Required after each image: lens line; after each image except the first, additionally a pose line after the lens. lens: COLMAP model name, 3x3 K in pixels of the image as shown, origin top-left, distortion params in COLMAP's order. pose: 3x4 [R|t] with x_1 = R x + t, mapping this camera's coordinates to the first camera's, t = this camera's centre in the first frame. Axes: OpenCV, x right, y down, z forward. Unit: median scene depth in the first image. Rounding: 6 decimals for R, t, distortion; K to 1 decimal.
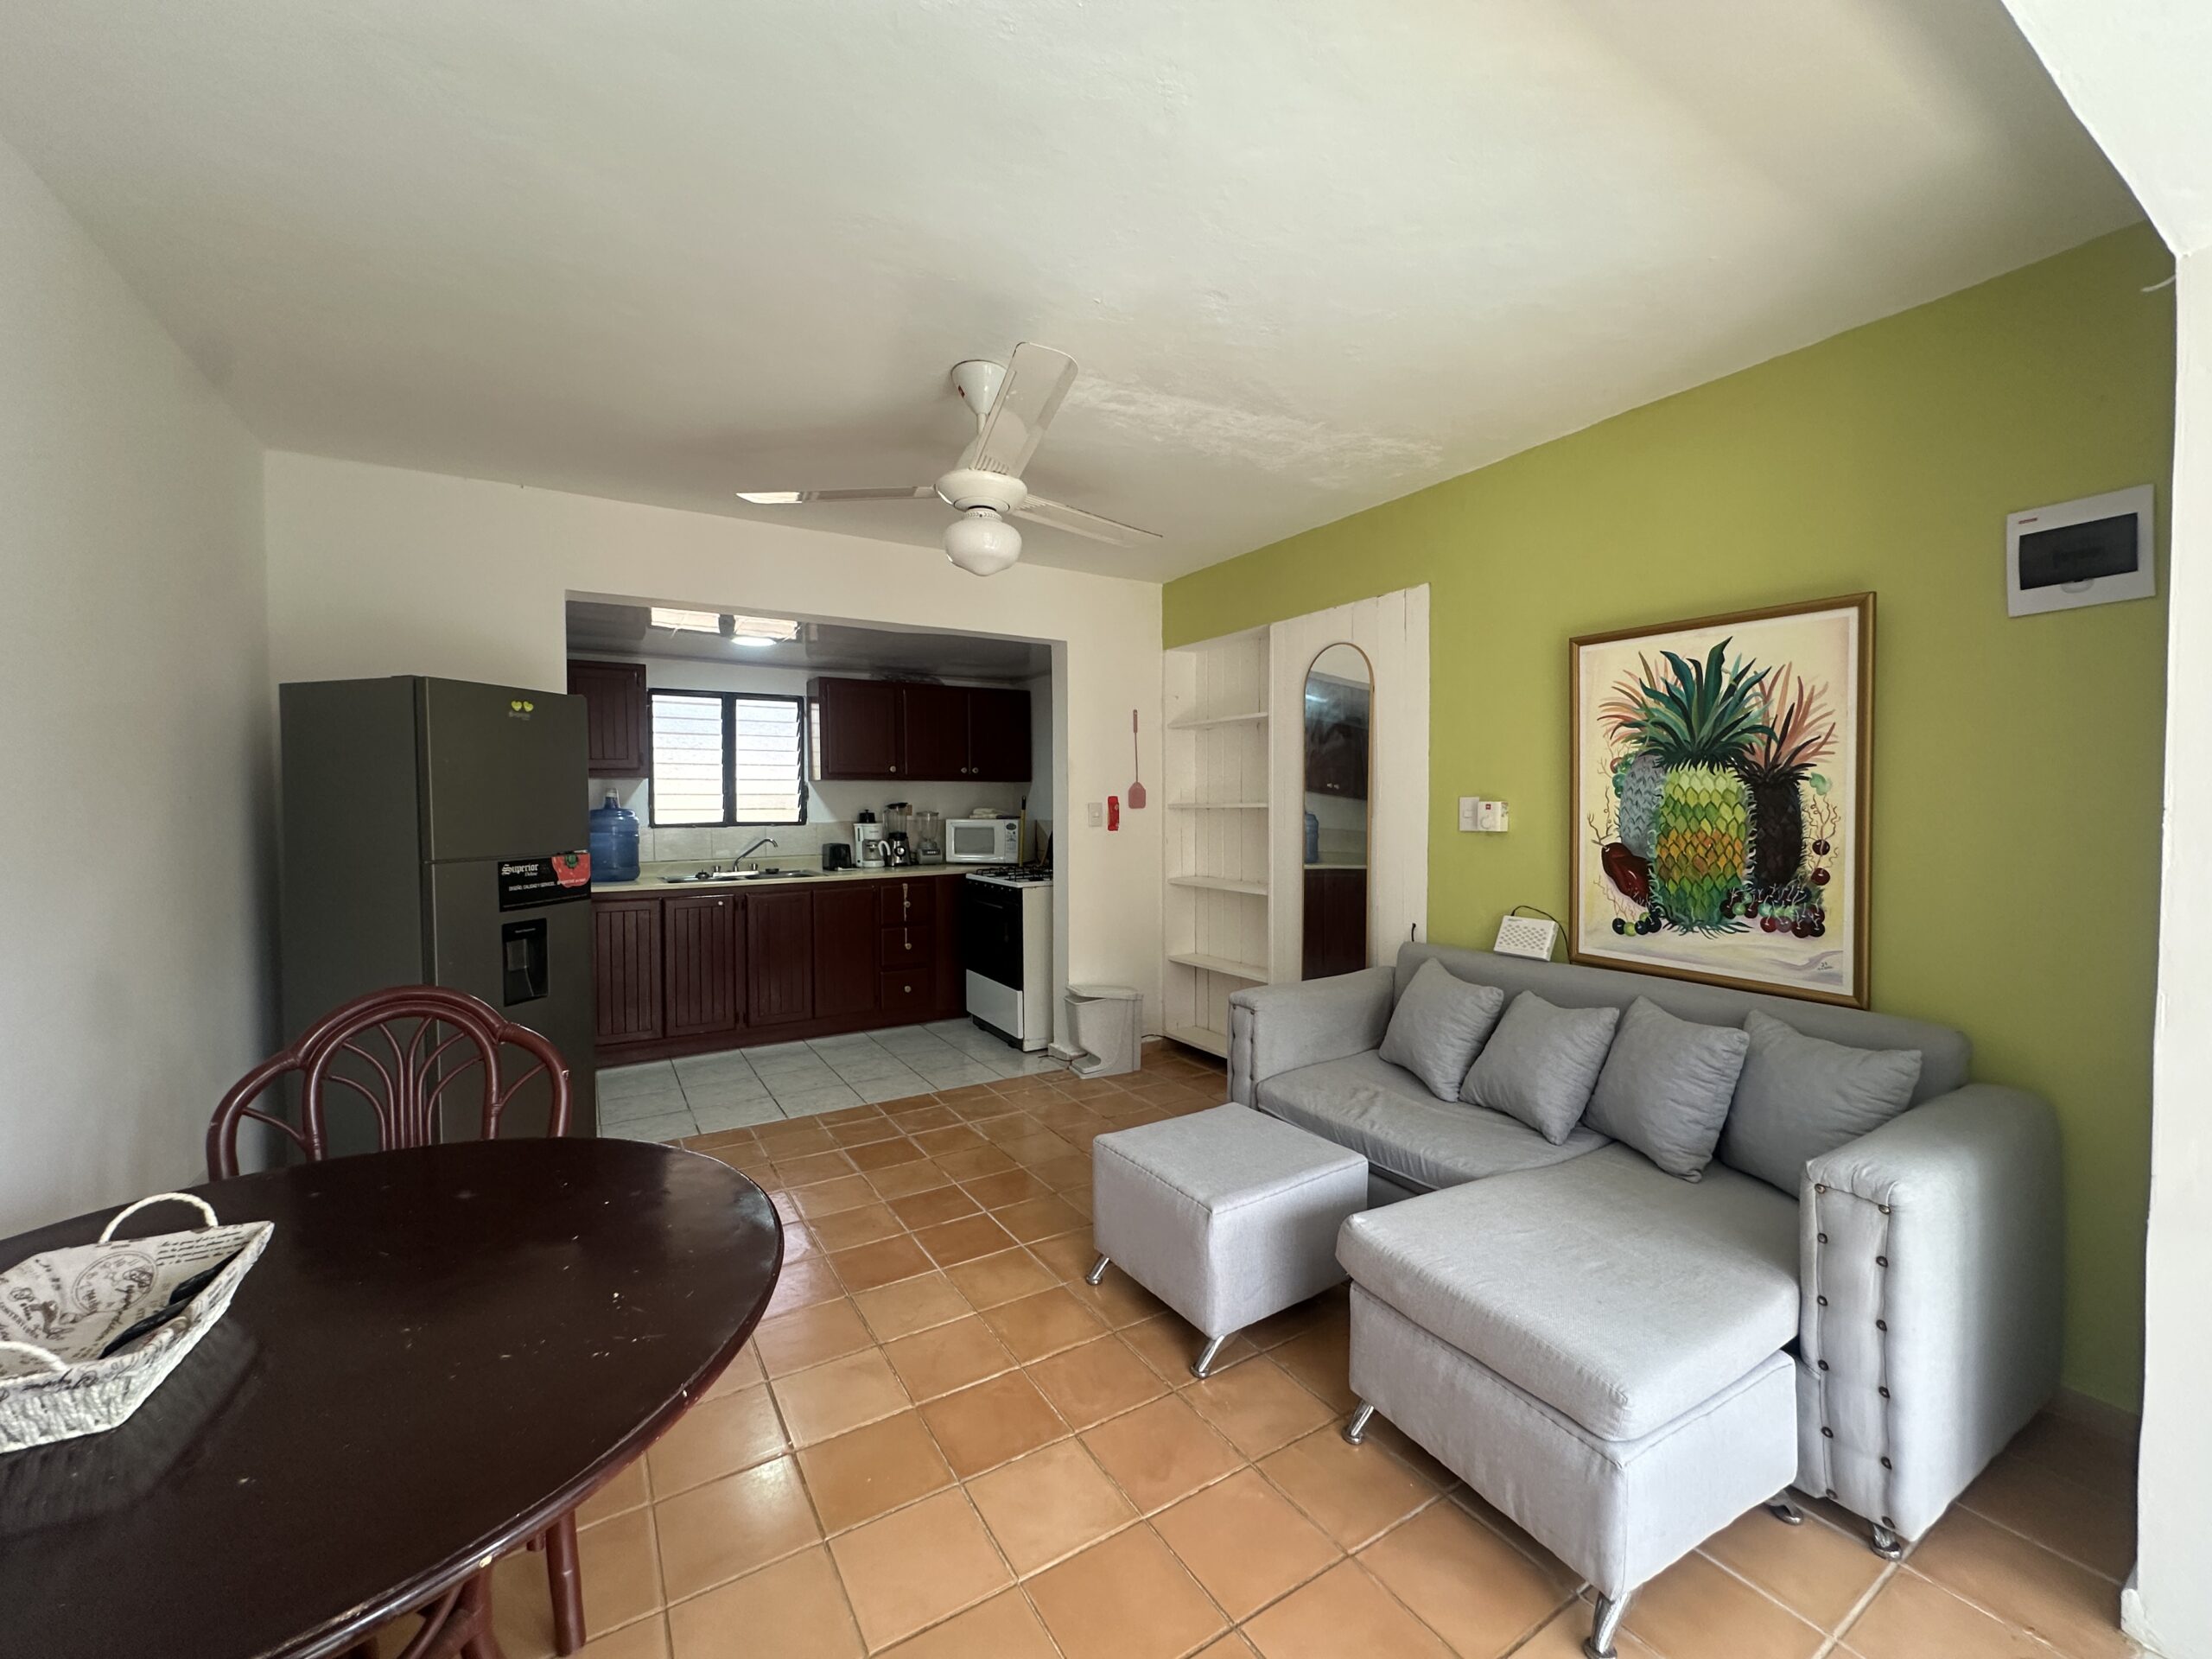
lens RADIAL K [[885.8, 0, 1107.7], [0, 885.8, 825.2], [0, 0, 1]] dist [-0.001453, 0.000871]
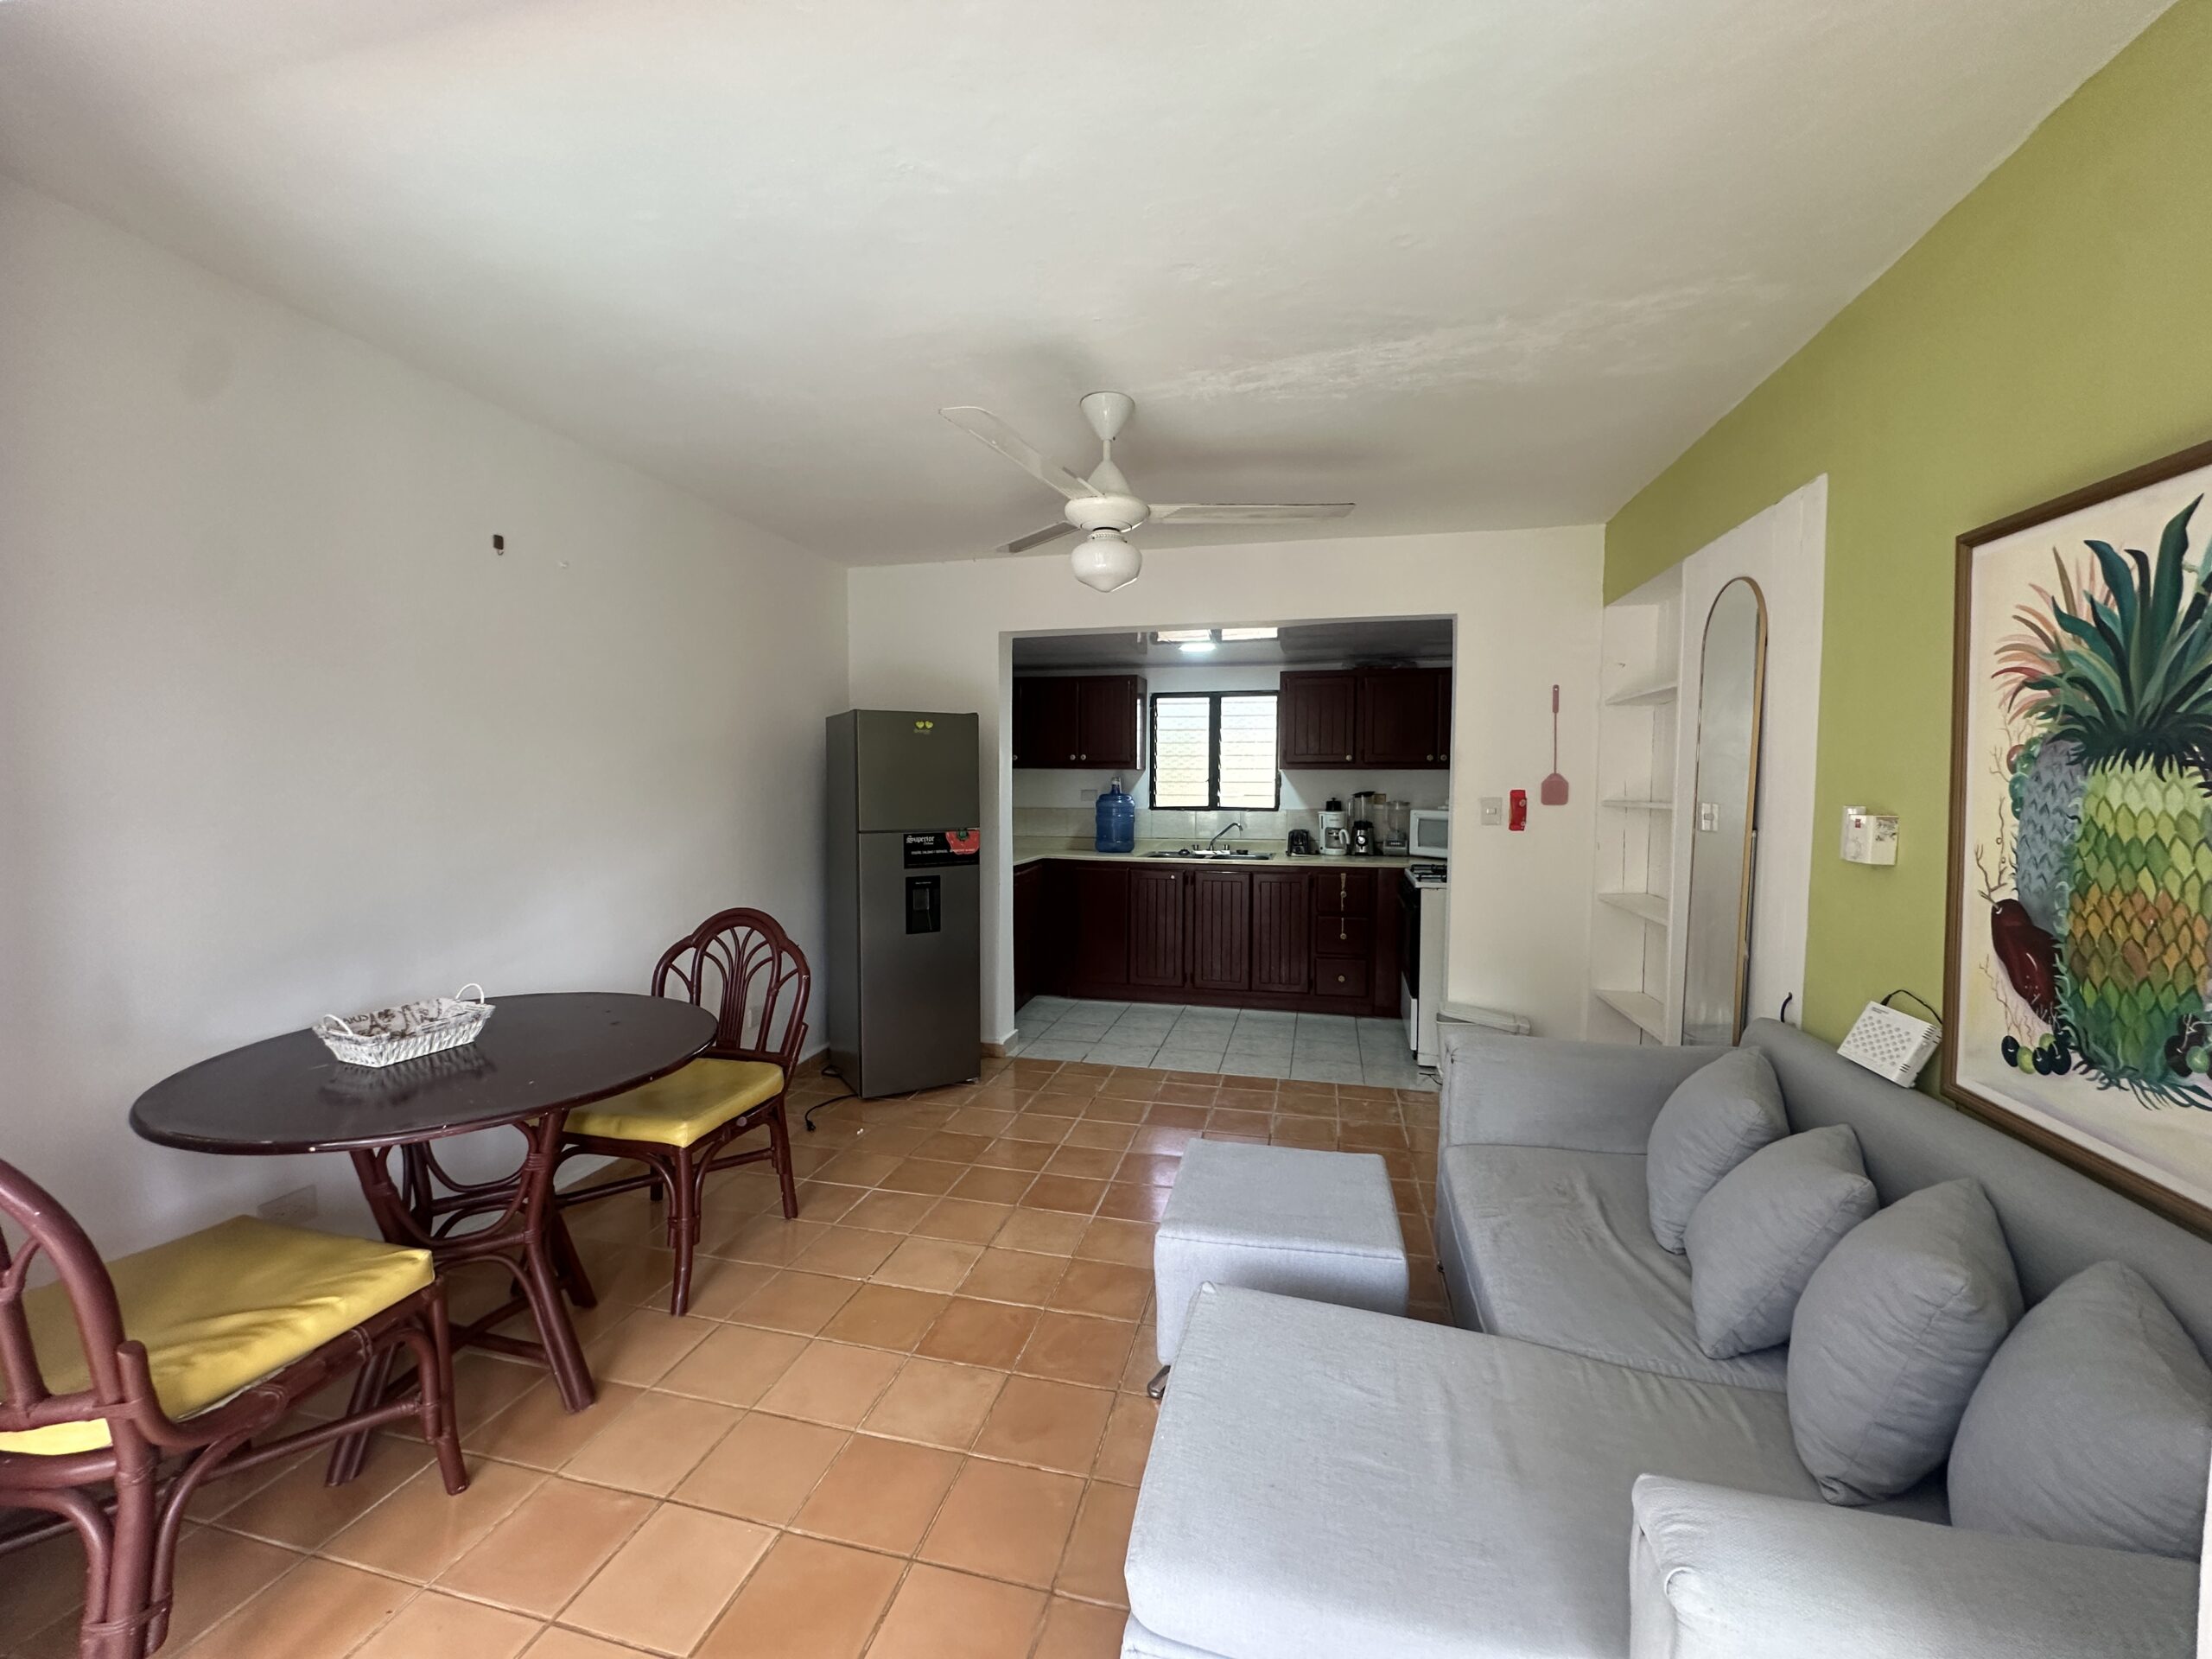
lens RADIAL K [[885.8, 0, 1104.0], [0, 885.8, 825.2], [0, 0, 1]] dist [-0.001453, 0.000871]
pose [[0.702866, 0.042752, -0.710036, 0.555685], [-0.025878, 0.999068, 0.034539, -0.030417], [0.710851, -0.005901, 0.703317, 0.207481]]
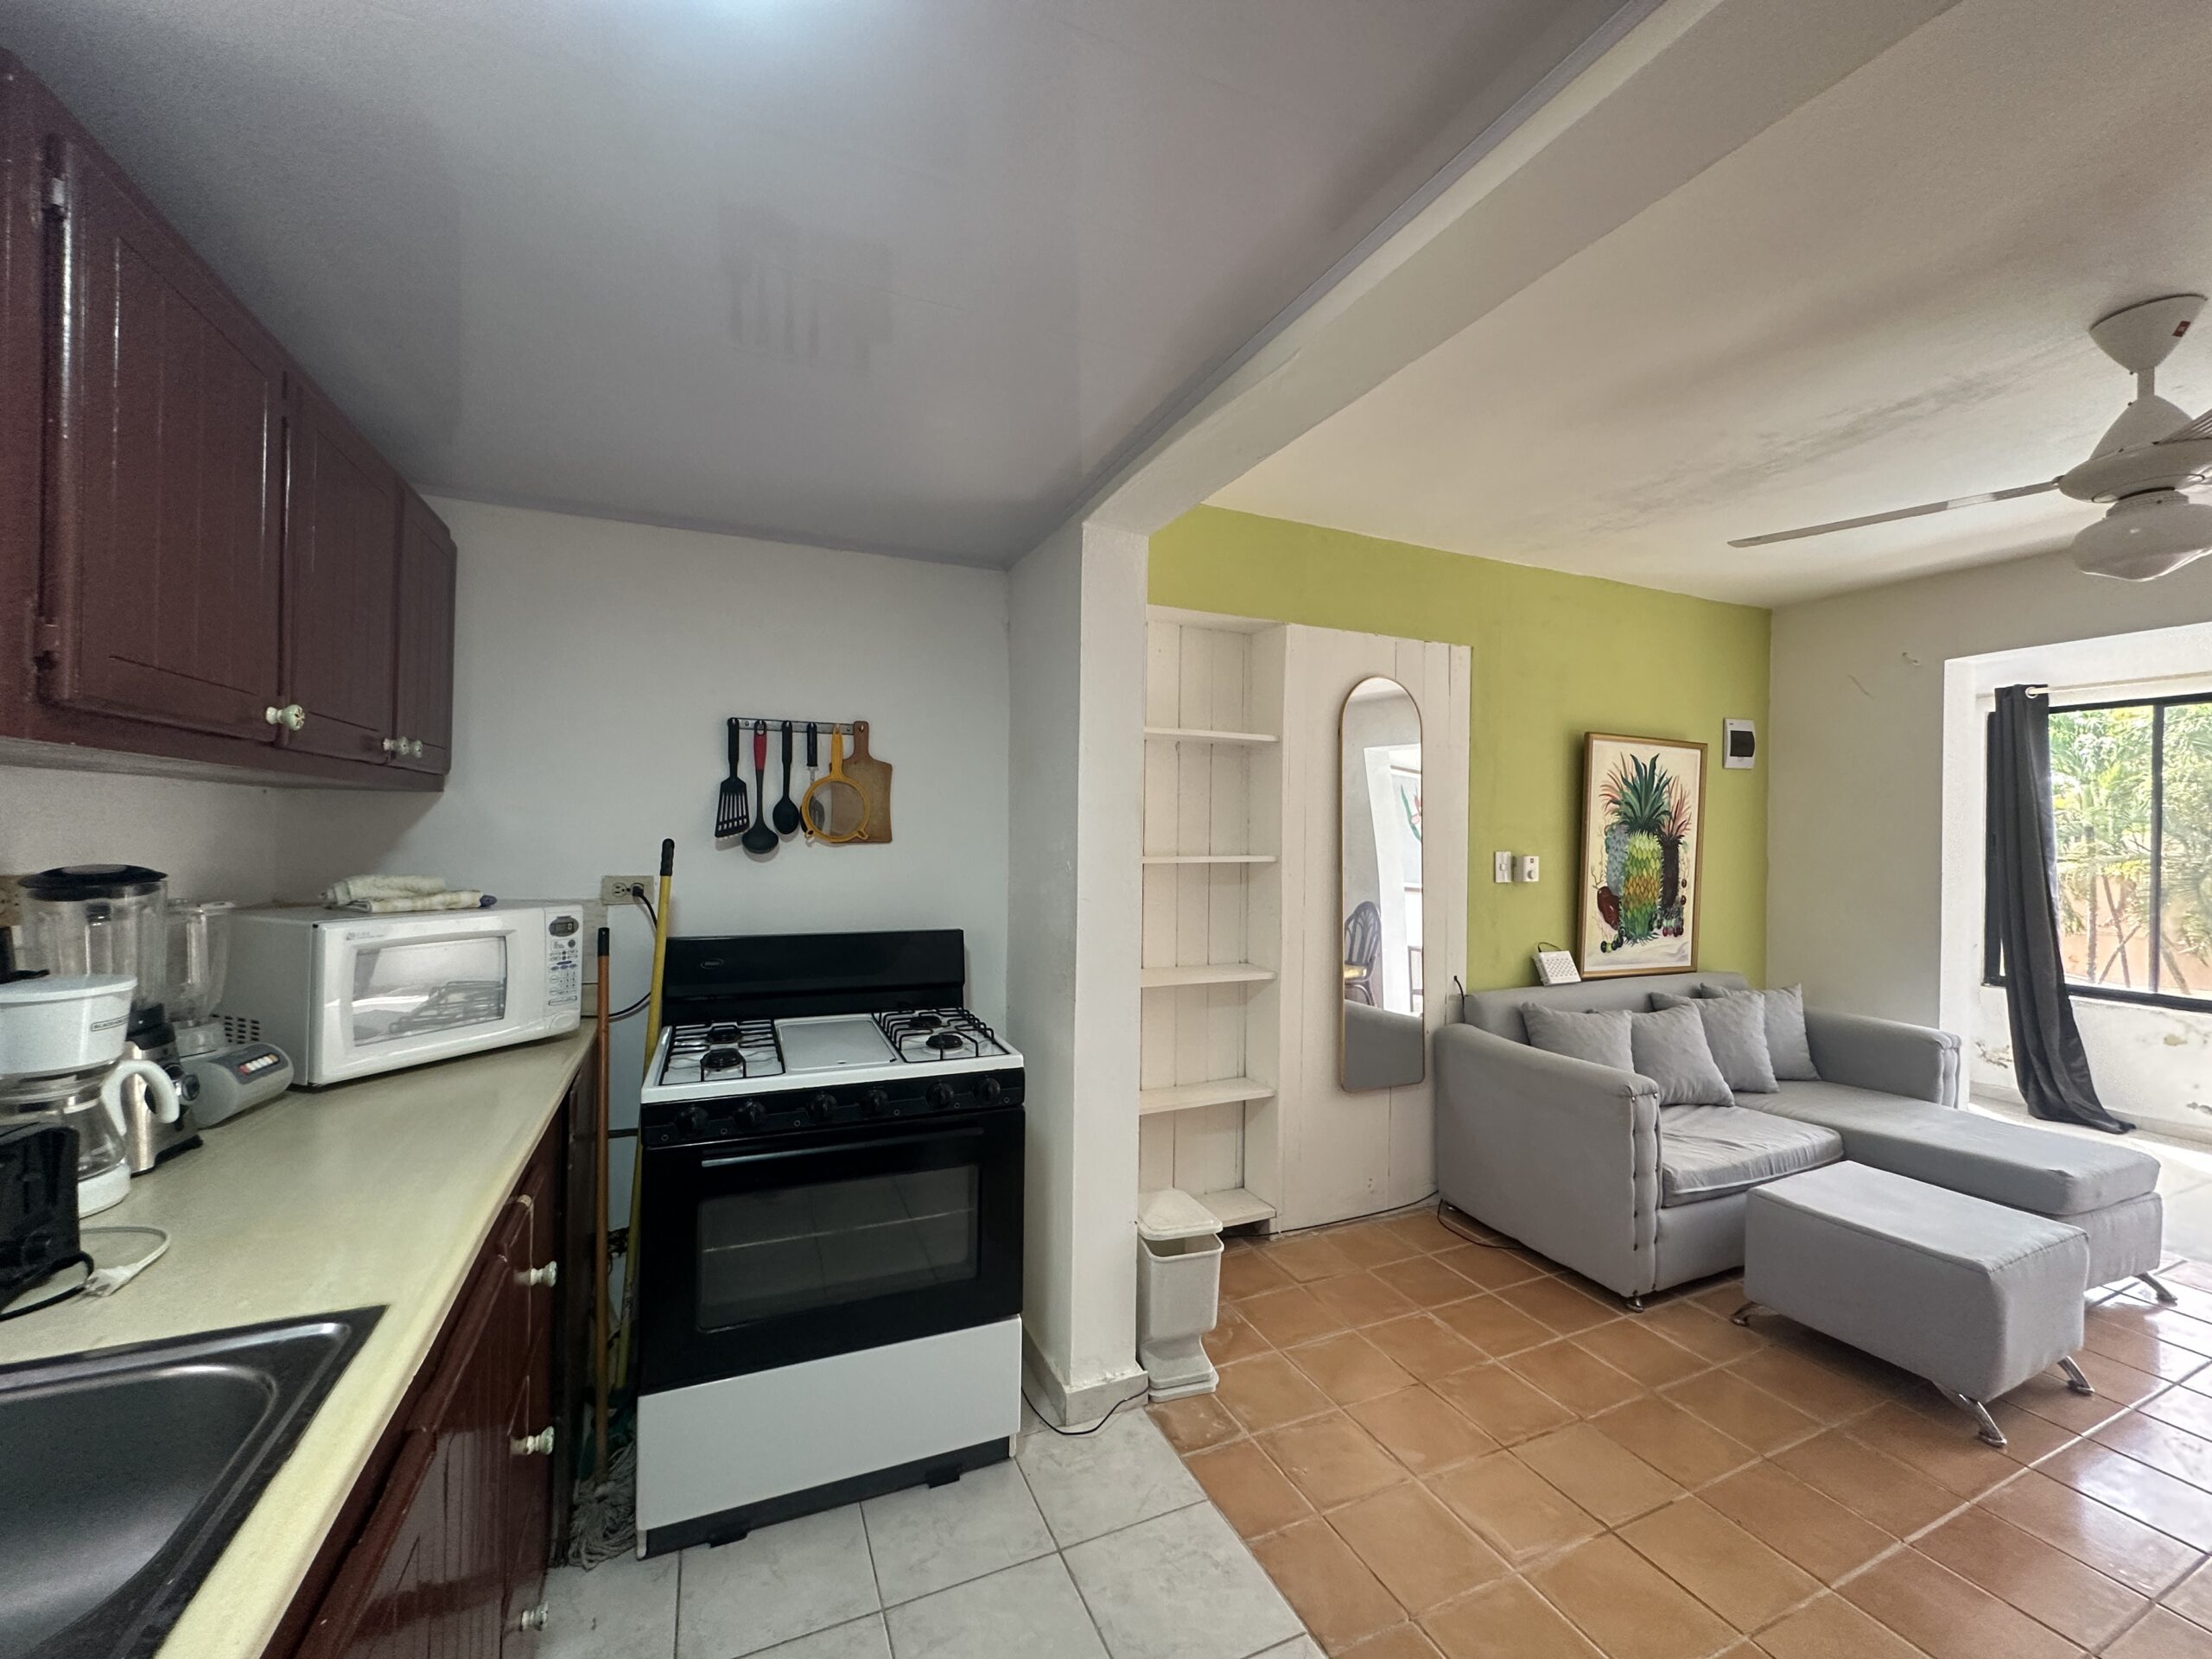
lens RADIAL K [[885.8, 0, 1107.1], [0, 885.8, 829.9], [0, 0, 1]] dist [-0.001453, 0.000871]
pose [[0.130969, 0.006123, 0.991368, -0.876128], [0.012076, 0.999897, -0.007771, -0.065746], [-0.991313, 0.012989, 0.130881, 1.555598]]
